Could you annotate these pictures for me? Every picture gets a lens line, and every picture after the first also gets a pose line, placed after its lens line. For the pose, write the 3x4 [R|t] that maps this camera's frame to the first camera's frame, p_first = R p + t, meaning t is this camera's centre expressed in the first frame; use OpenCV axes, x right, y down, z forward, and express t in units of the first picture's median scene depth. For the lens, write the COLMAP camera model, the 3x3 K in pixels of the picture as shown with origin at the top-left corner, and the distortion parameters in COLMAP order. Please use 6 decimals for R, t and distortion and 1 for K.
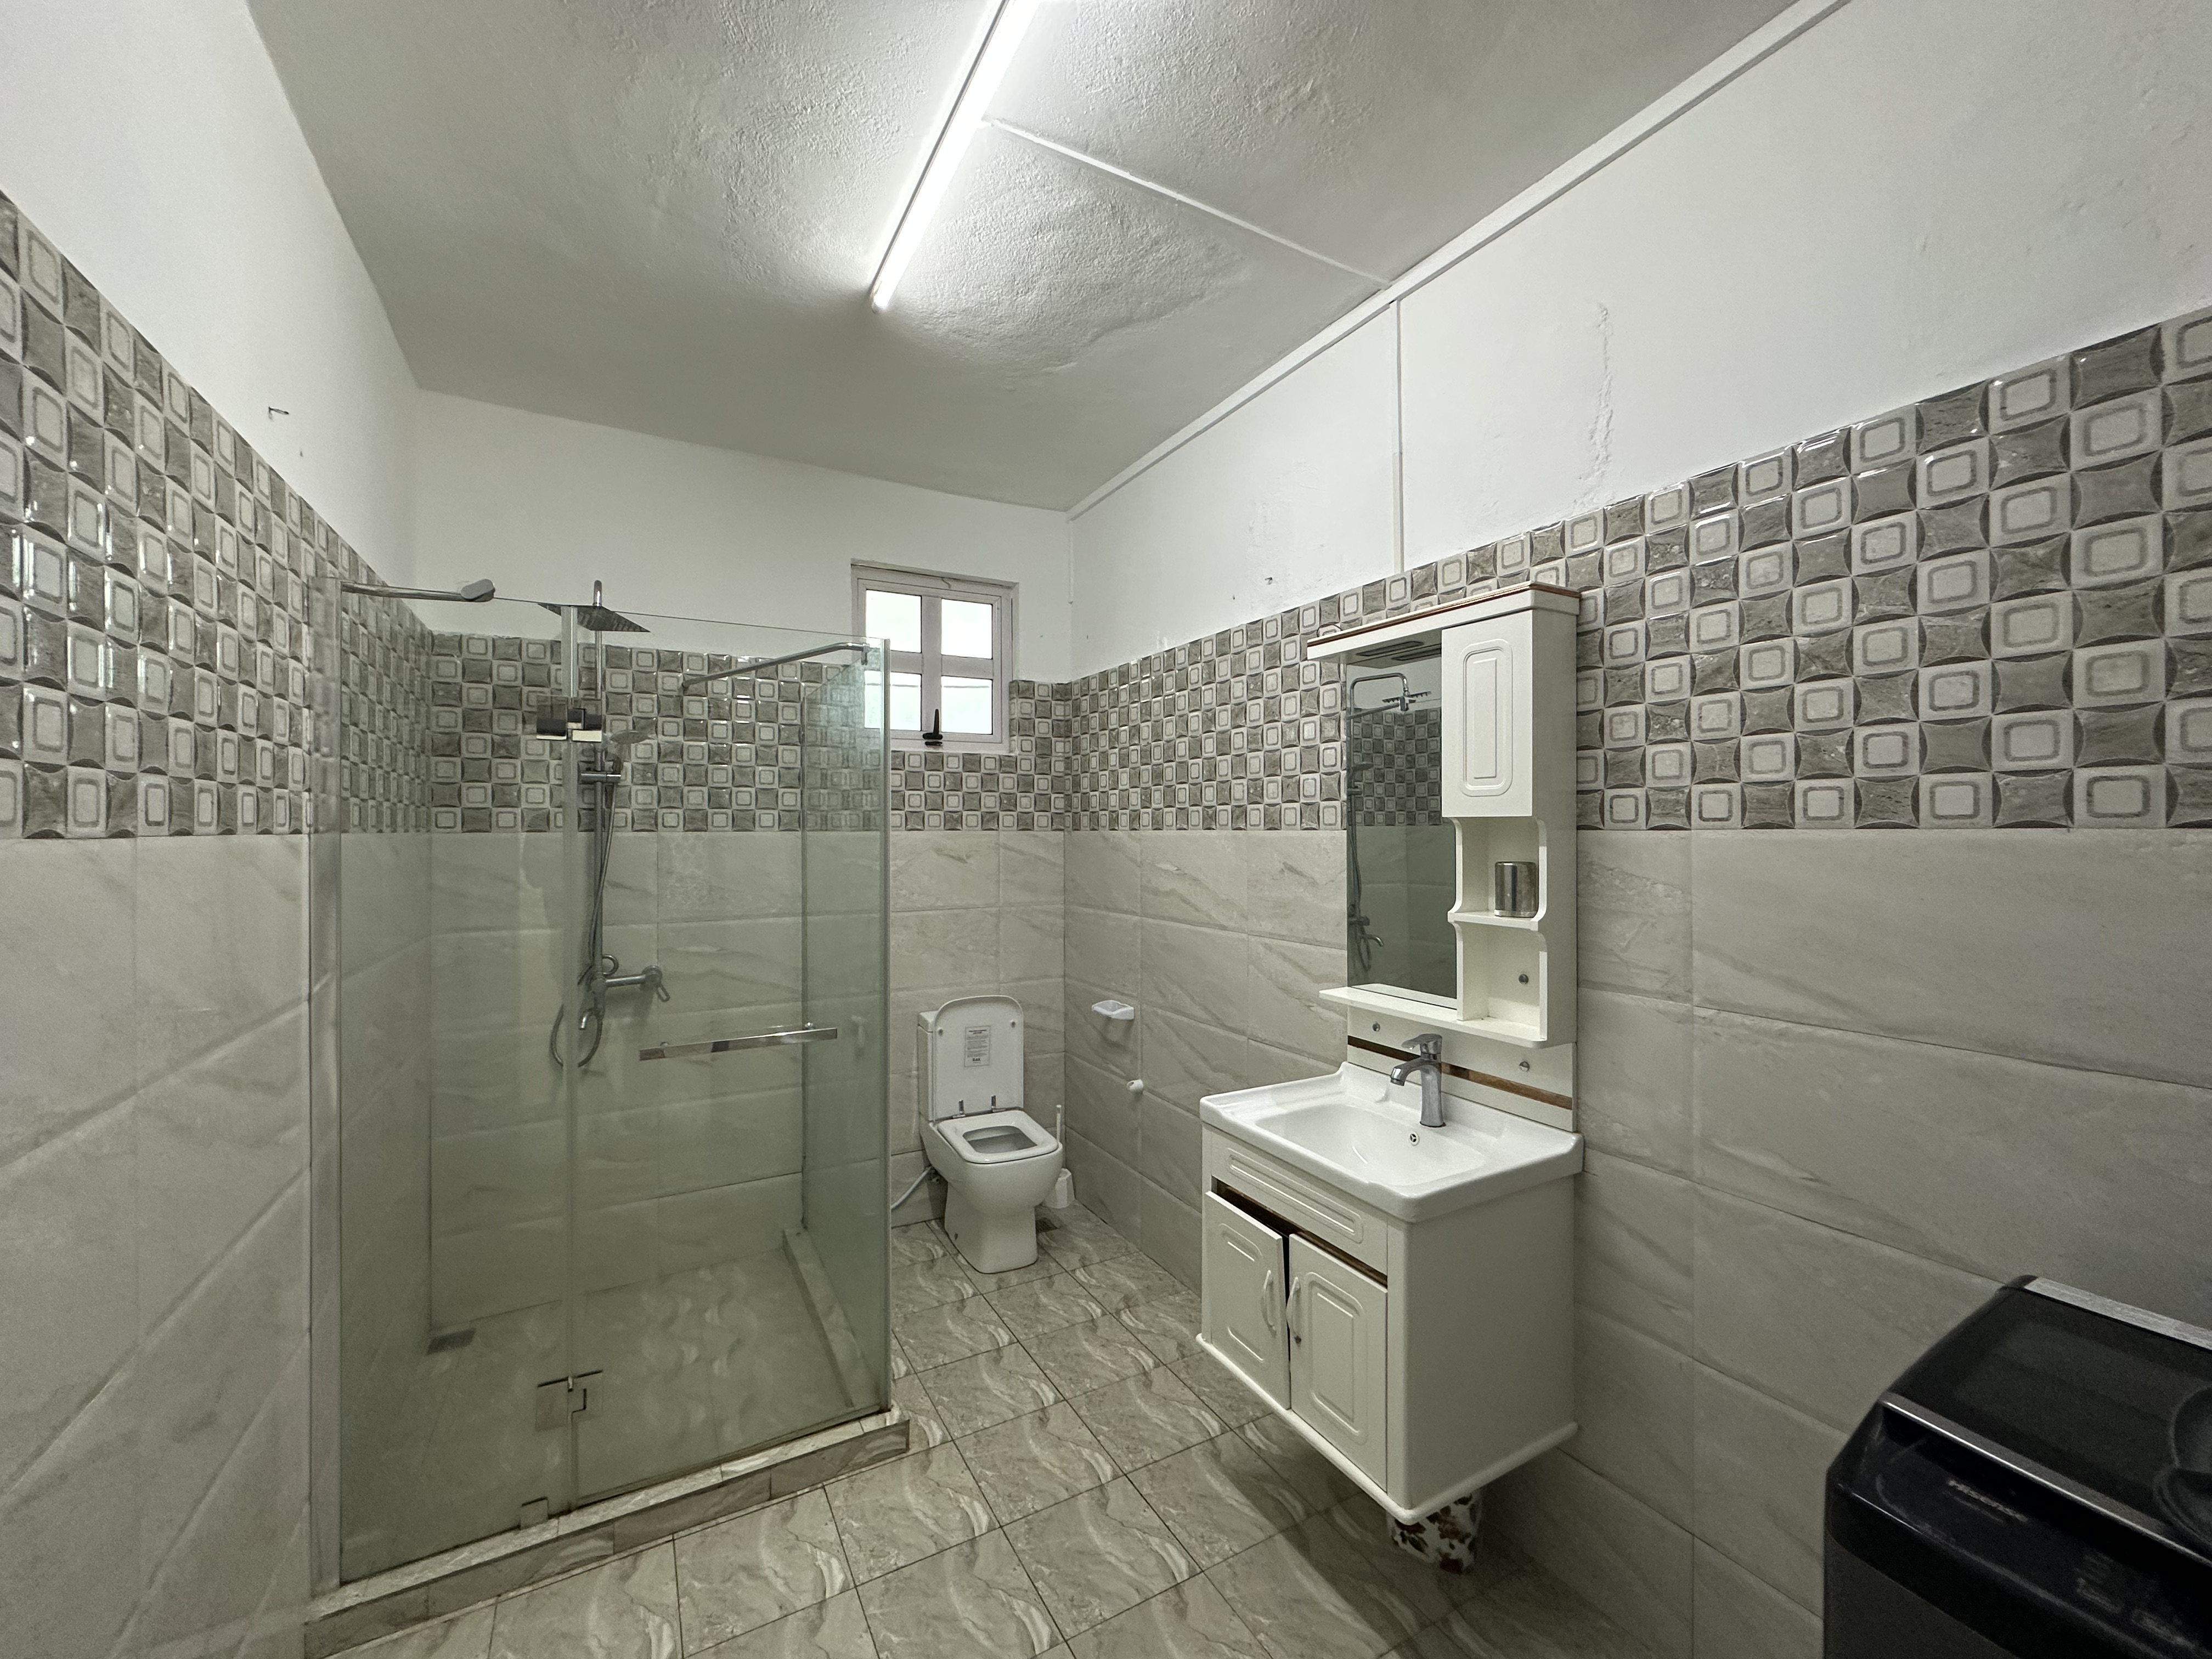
lens RADIAL K [[880.0, 0, 1108.1], [0, 880.0, 829.6], [0, 0, 1]] dist [-0.002528, 0.000531]
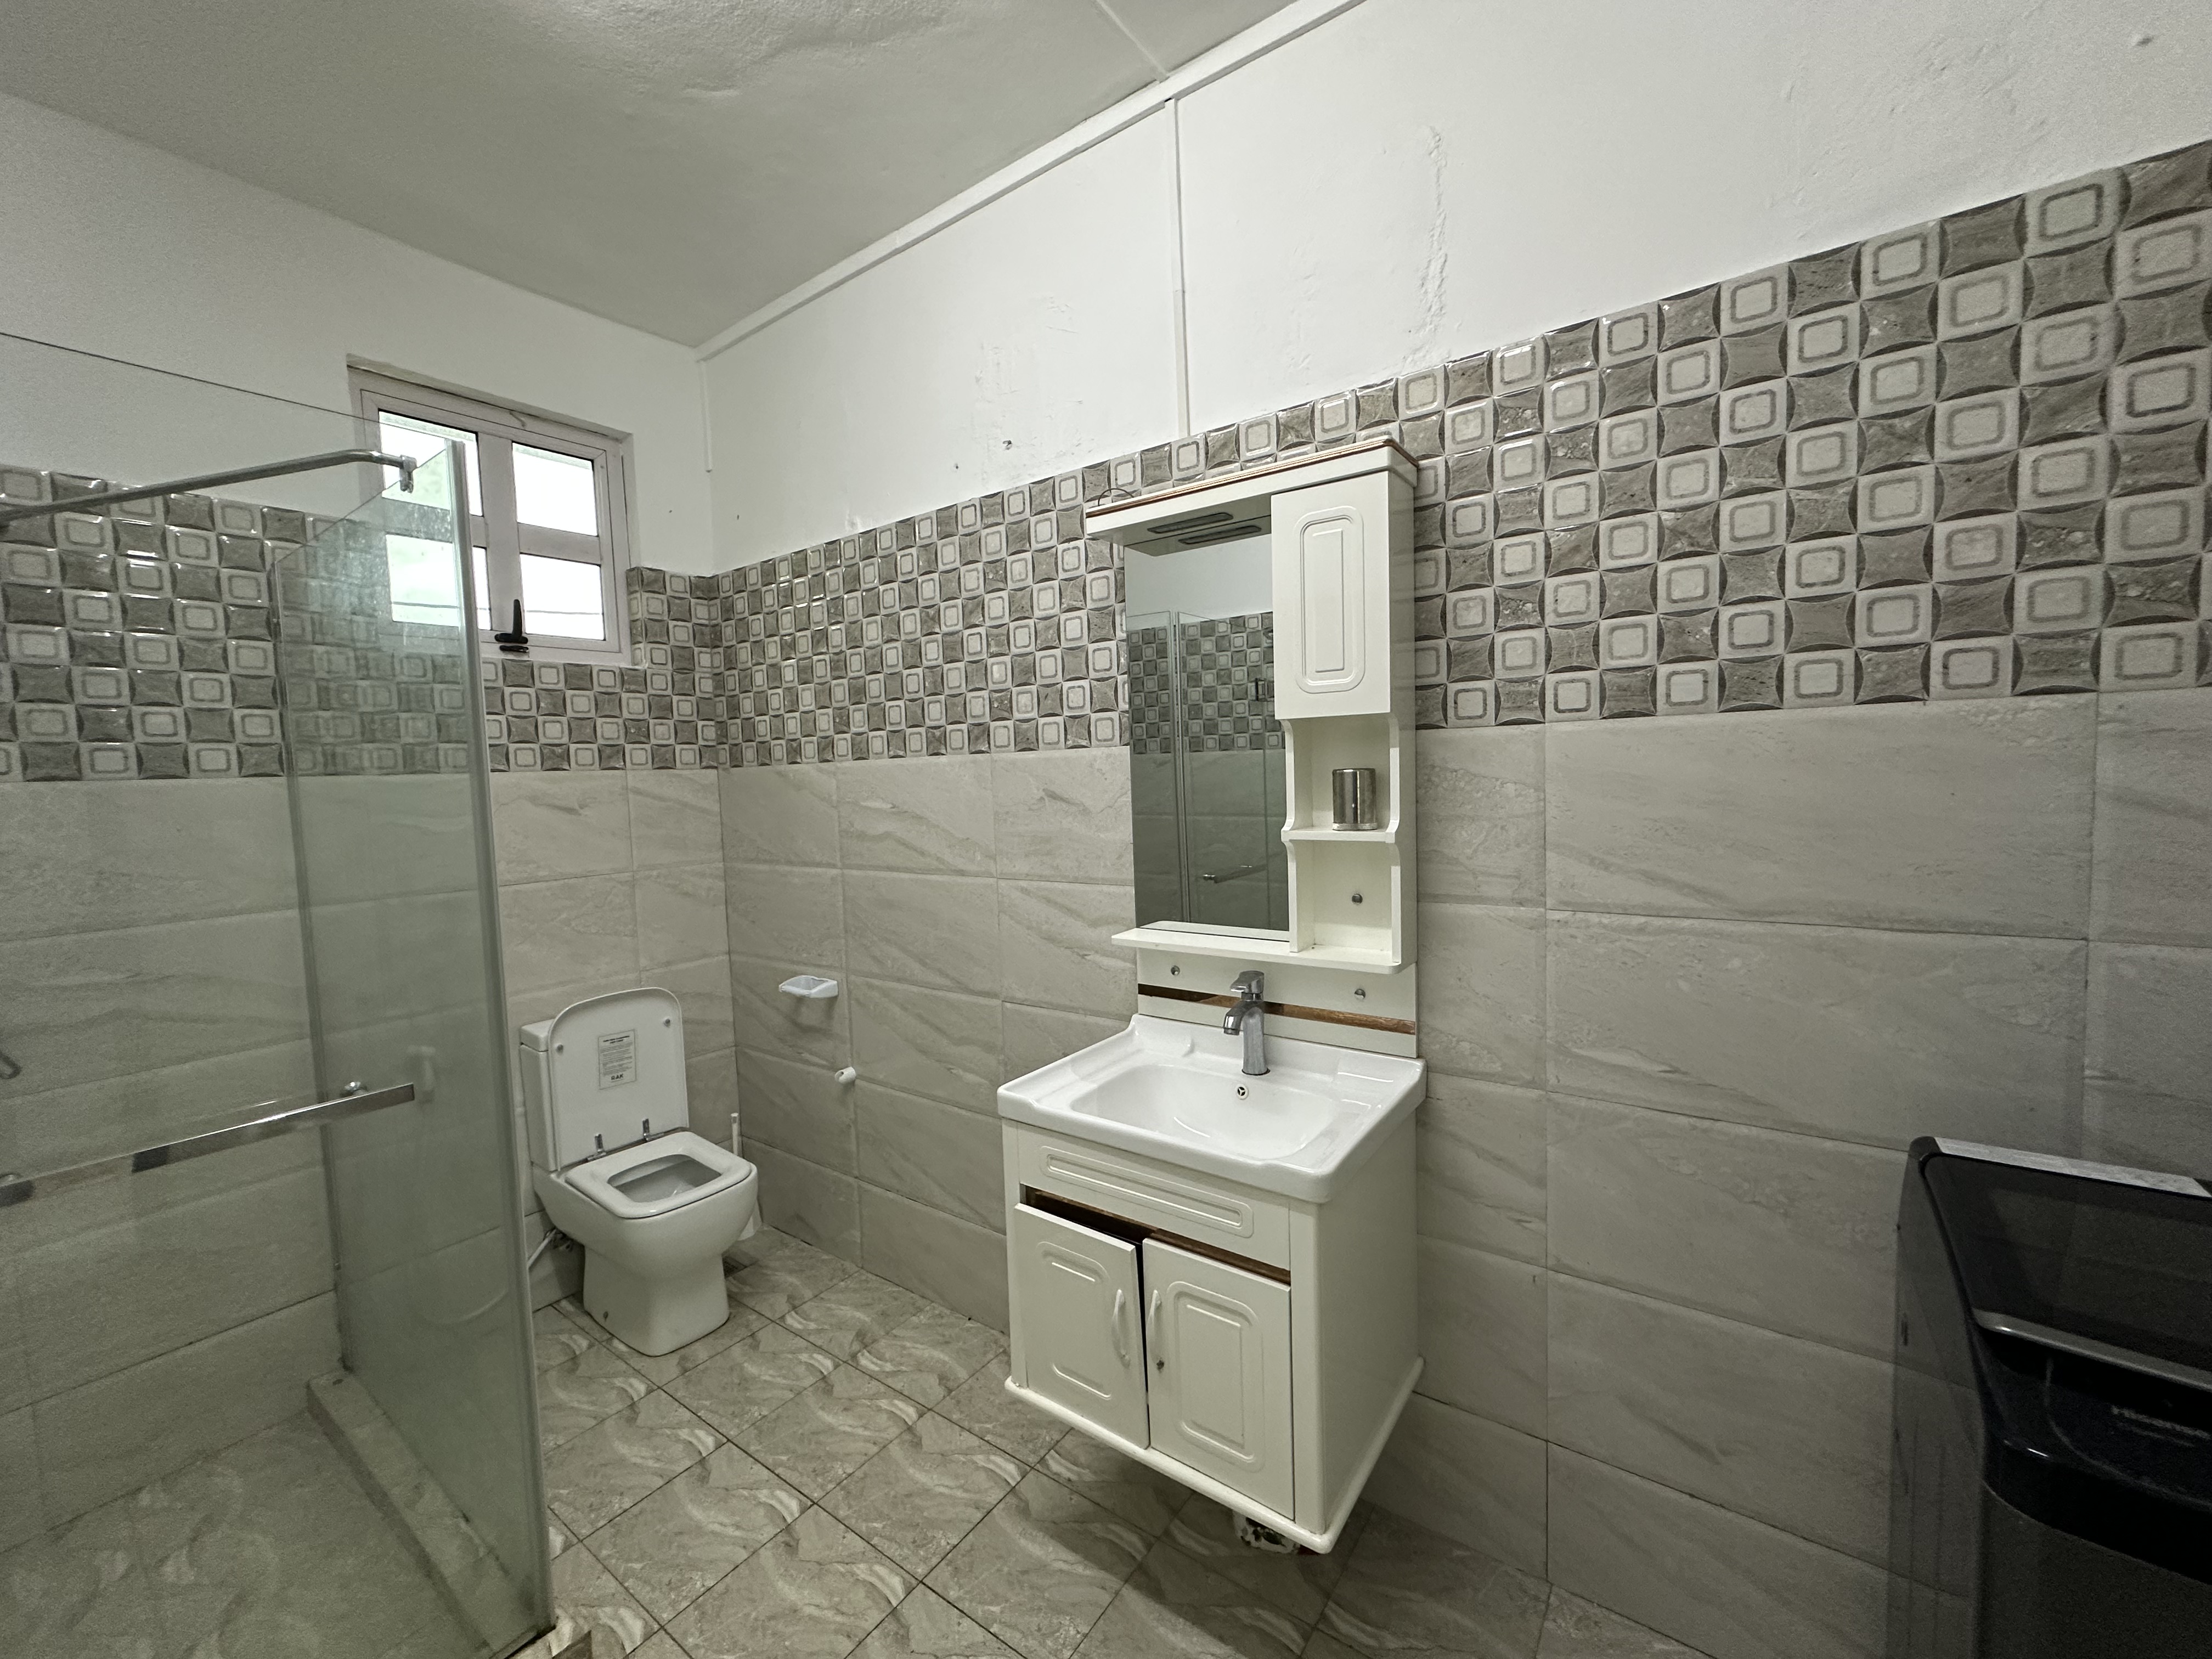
lens RADIAL K [[880.0, 0, 1106.6], [0, 880.0, 827.7], [0, 0, 1]] dist [-0.002528, 0.000531]
pose [[0.906847, -0.056628, 0.417638, -0.130935], [0.032923, 0.997422, 0.063754, 0.030523], [-0.420171, -0.044065, 0.906374, 0.288139]]
